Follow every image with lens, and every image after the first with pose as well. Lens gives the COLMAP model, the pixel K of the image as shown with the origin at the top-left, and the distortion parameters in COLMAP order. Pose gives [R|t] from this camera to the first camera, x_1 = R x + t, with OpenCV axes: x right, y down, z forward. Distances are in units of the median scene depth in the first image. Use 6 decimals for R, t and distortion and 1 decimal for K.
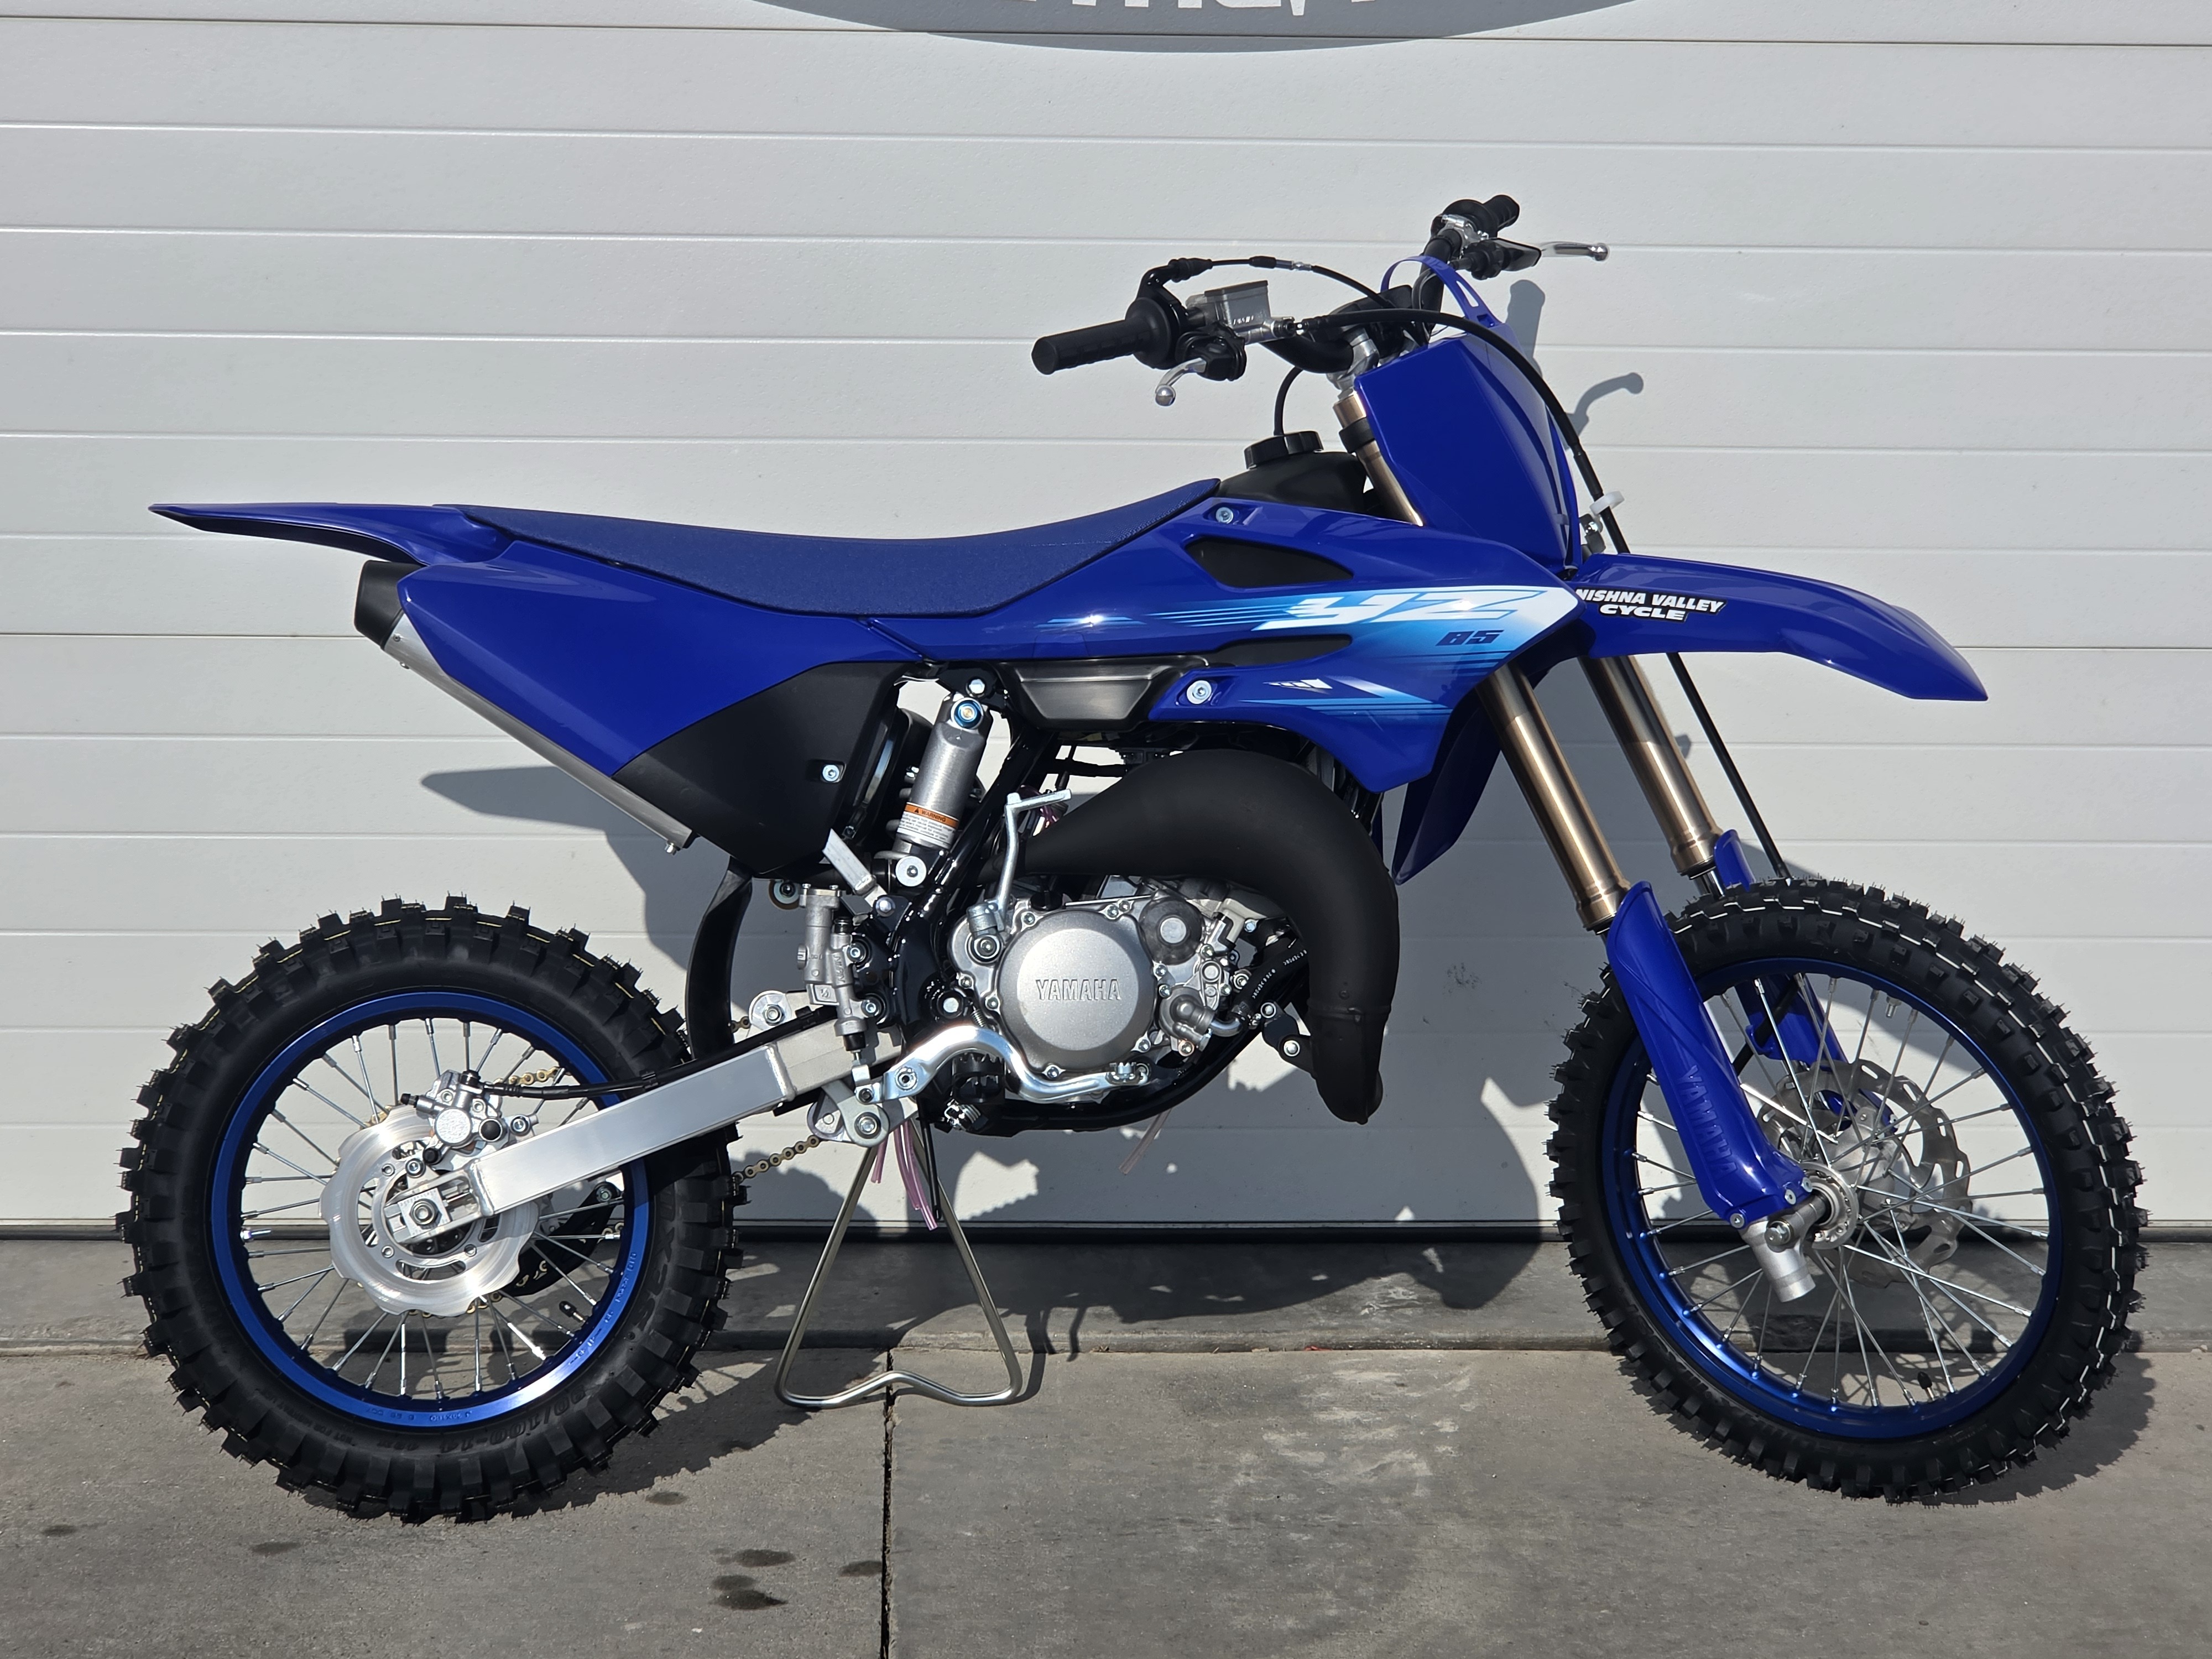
lens RADIAL K [[4505.3, 0, 1138.1], [0, 4505.3, 867.9], [0, 0, 1]] dist [0.034491, 0.000000]
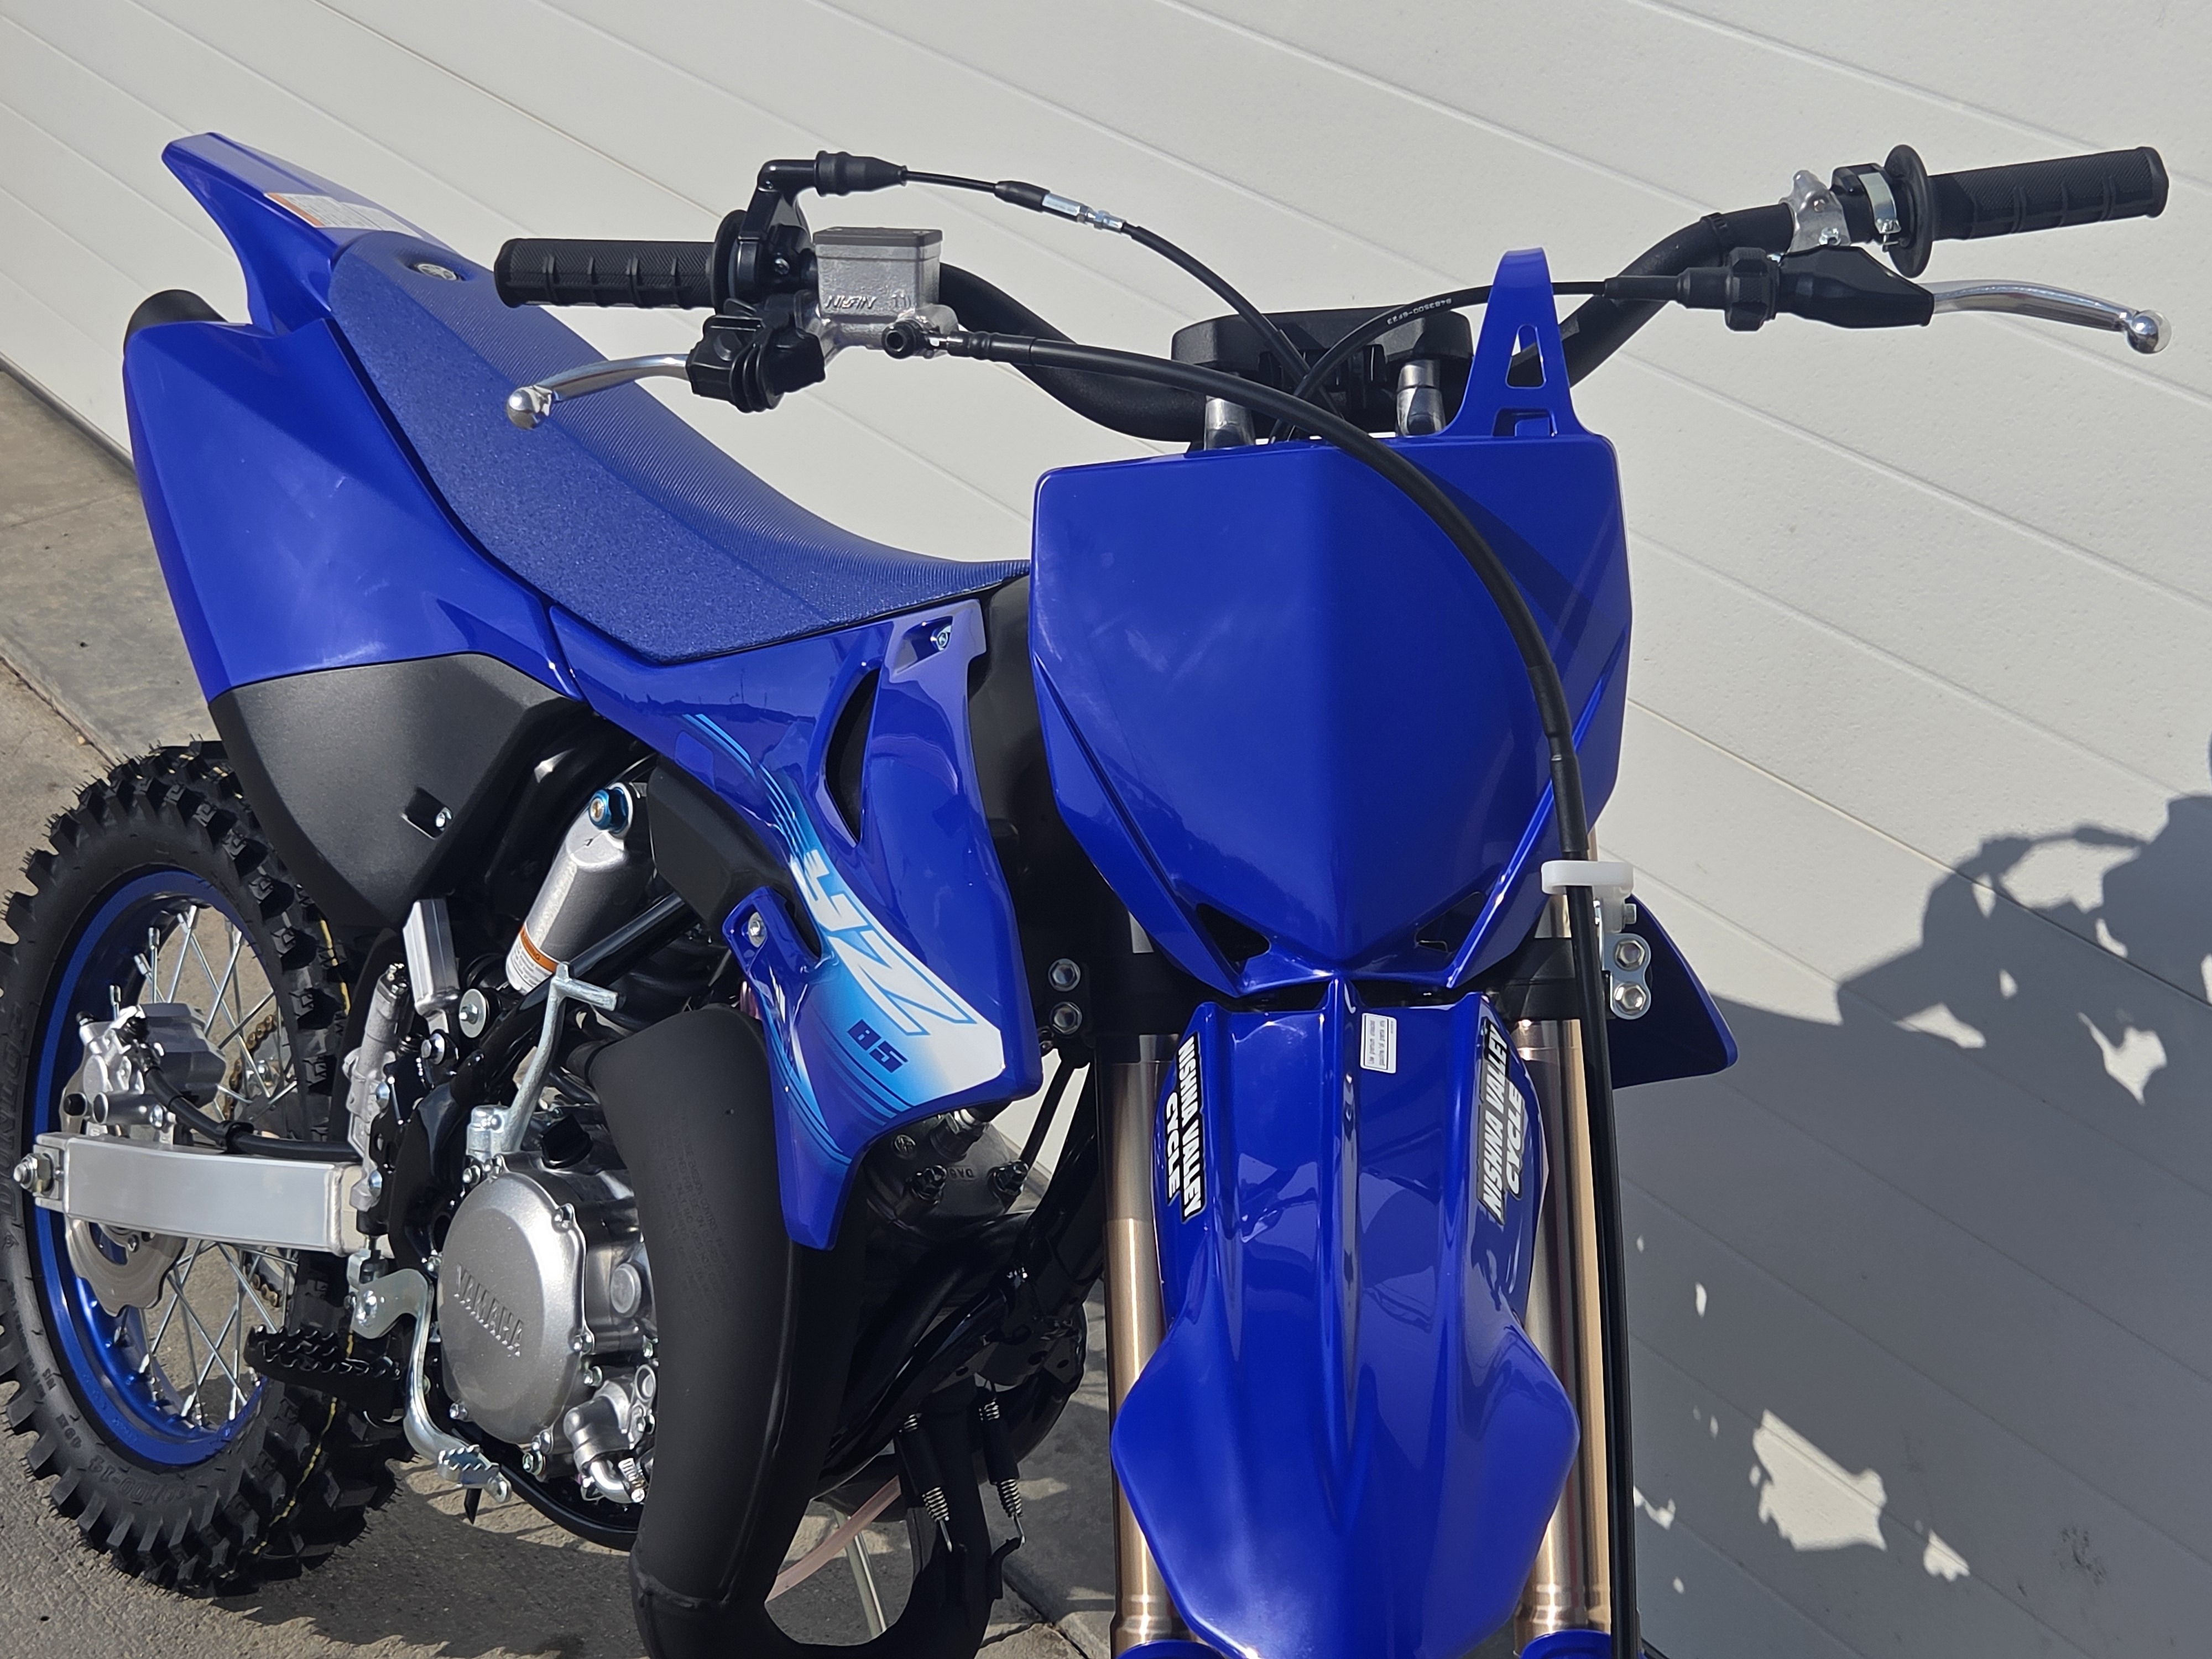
lens RADIAL K [[4048.0, 0, 1091.3], [0, 4048.0, 821.2], [0, 0, 1]] dist [0.070843, 0.000000]
pose [[0.520532, 0.370610, -0.769217, 0.410668], [-0.210750, 0.928782, 0.304873, -0.210308], [0.827424, 0.003416, 0.561567, 0.751786]]
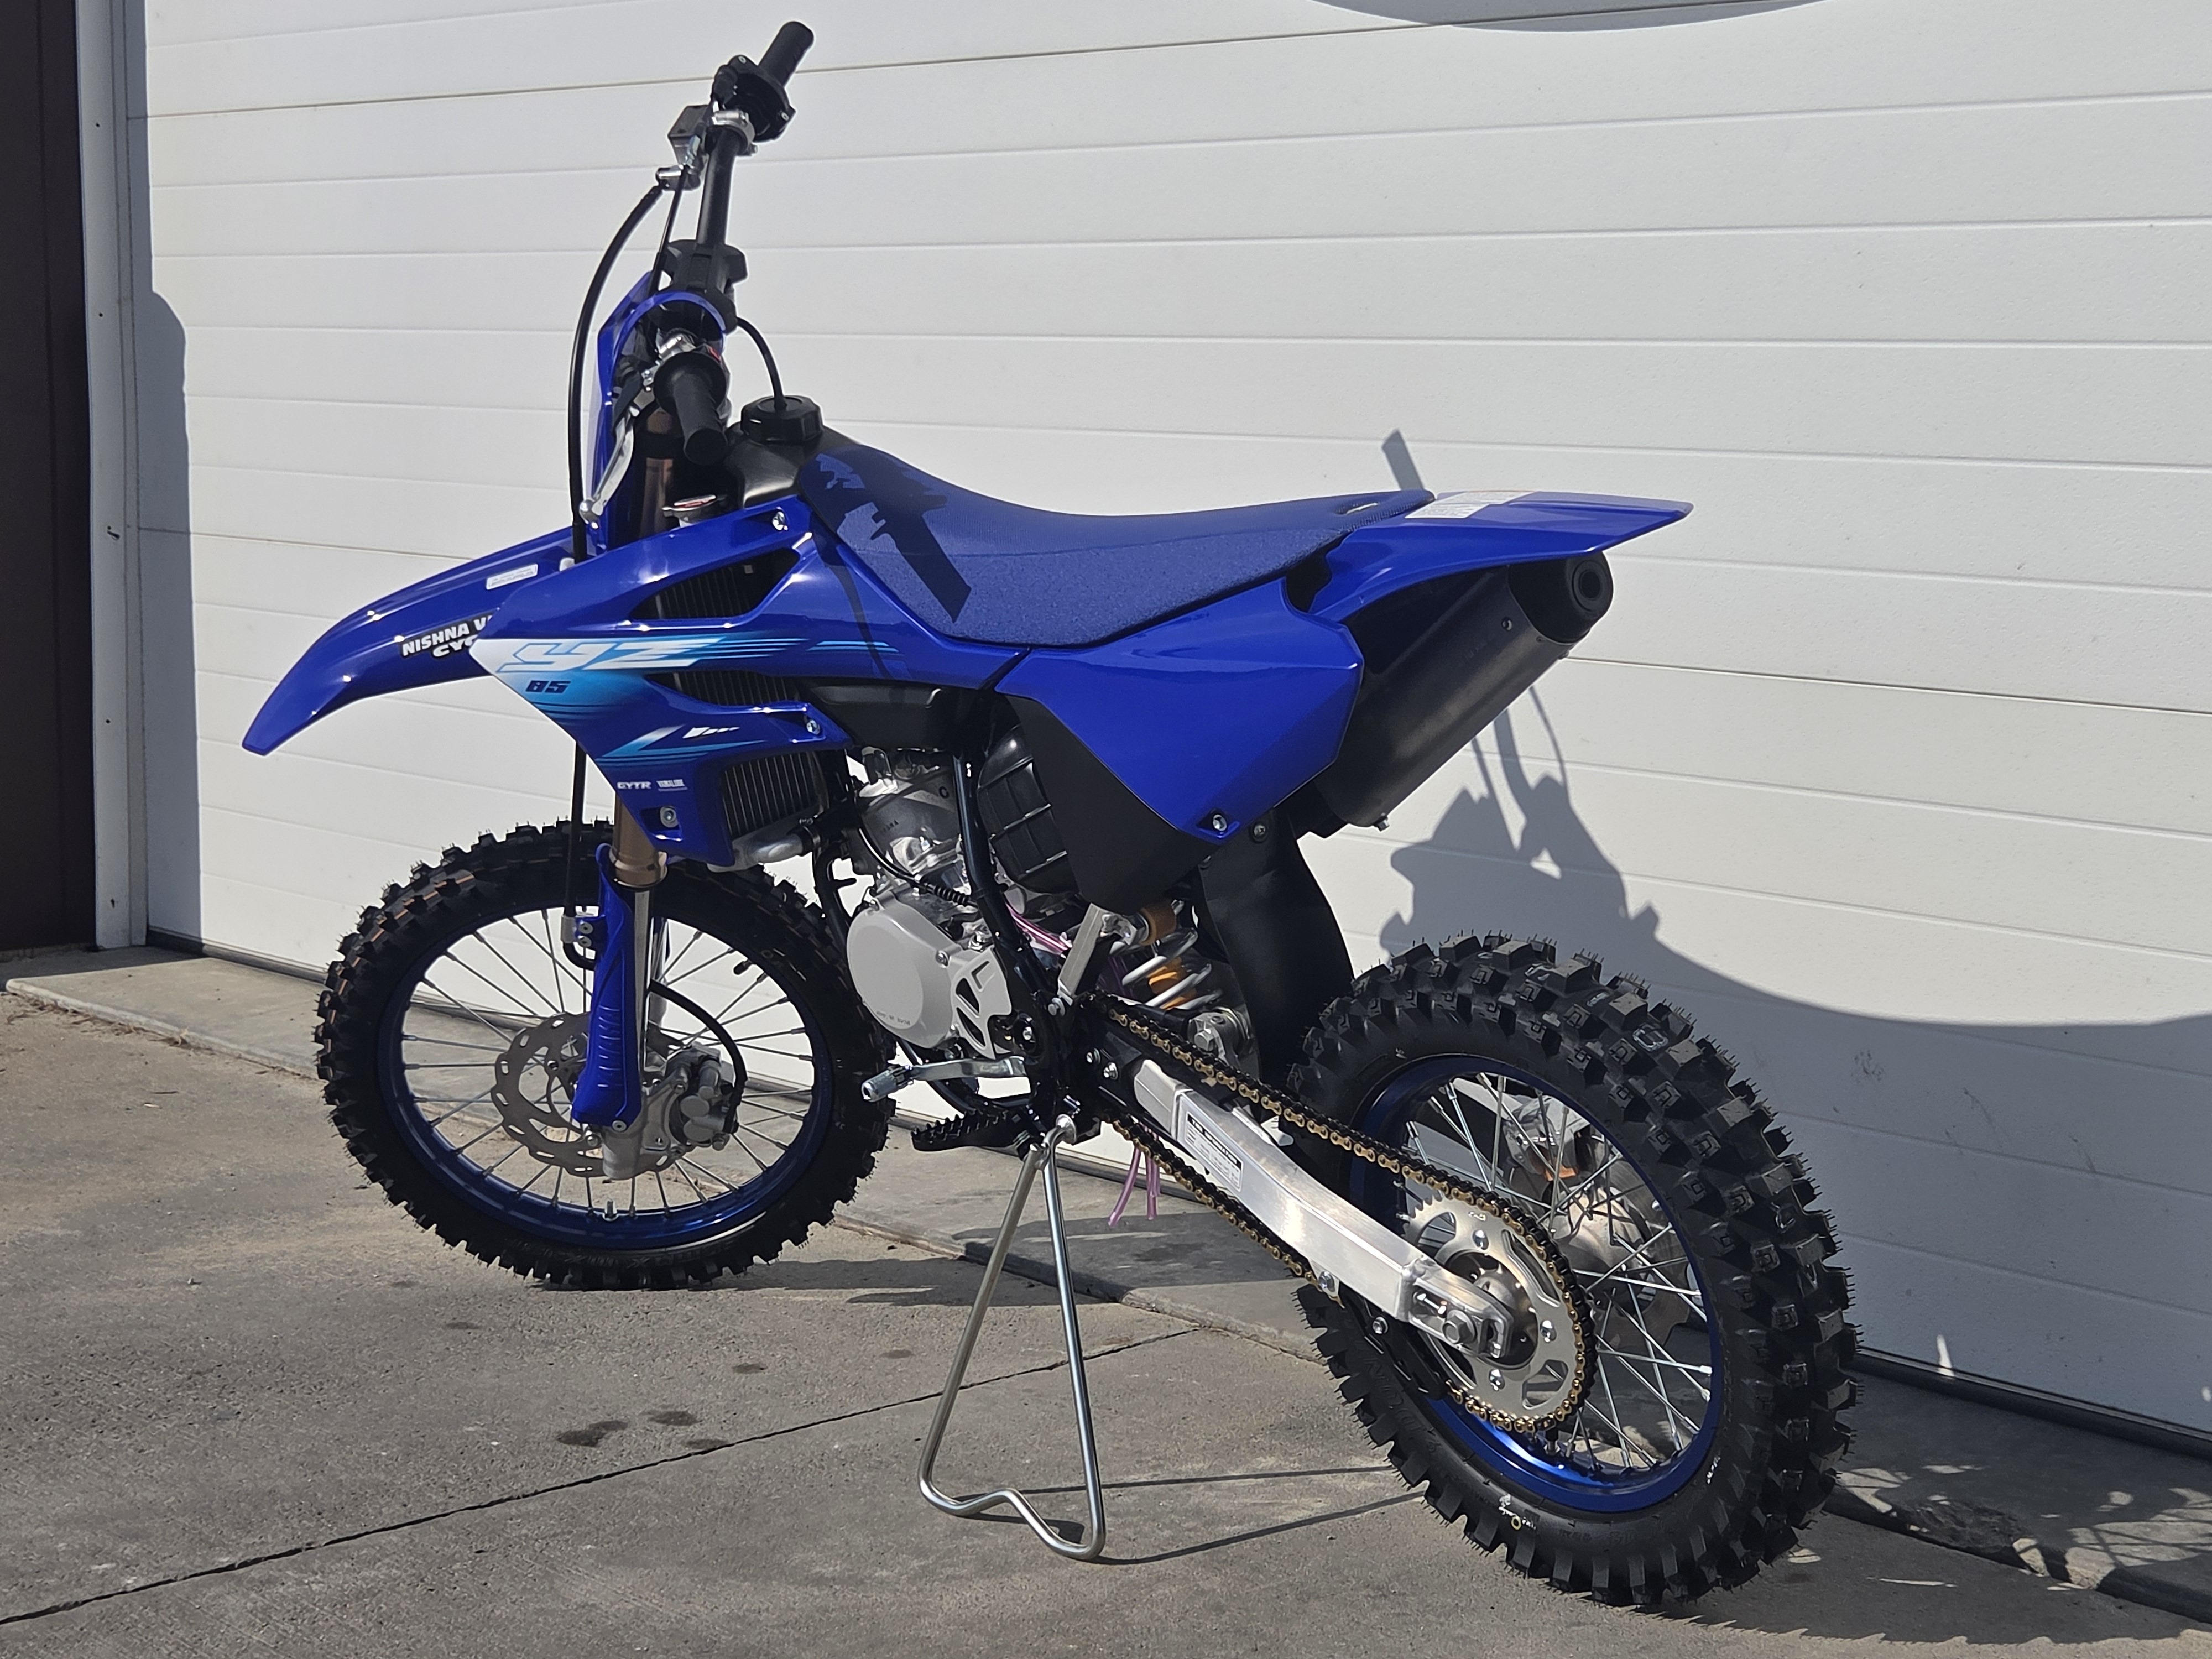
lens RADIAL K [[4048.0, 0, 1086.0], [0, 4048.0, 852.0], [0, 0, 1]] dist [0.070843, 0.000000]
pose [[0.609892, 0.092243, -0.787098, 0.705793], [-0.146080, 0.989269, 0.002745, 0.003870], [0.778904, 0.113305, 0.616822, 0.463176]]
